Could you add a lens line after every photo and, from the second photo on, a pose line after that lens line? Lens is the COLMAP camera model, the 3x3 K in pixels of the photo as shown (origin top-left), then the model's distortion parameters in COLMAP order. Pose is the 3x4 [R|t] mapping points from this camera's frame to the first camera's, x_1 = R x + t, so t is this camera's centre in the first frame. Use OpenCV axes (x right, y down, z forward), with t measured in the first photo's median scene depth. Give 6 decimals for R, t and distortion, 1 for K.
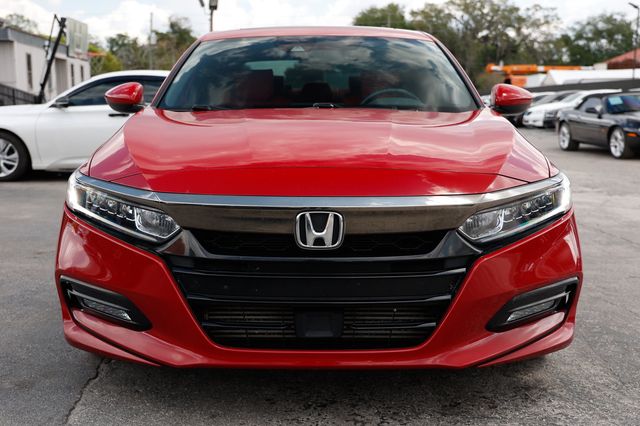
lens RADIAL K [[792.5, 0, 324.0], [0, 792.5, 213.0], [0, 0, 1]] dist [0.088084, 0.000000]
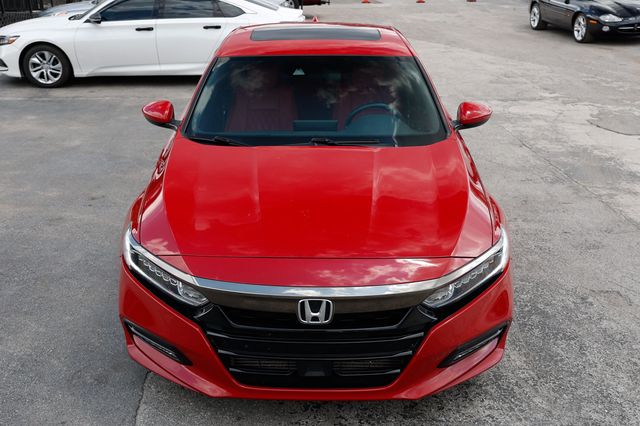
lens RADIAL K [[677.2, 0, 315.8], [0, 677.2, 212.9], [0, 0, 1]] dist [0.045677, 0.000000]
pose [[0.999943, 0.005135, -0.009309, 0.004163], [-0.002878, 0.973673, 0.227931, -0.330185], [0.010234, -0.227891, 0.973633, -0.065437]]
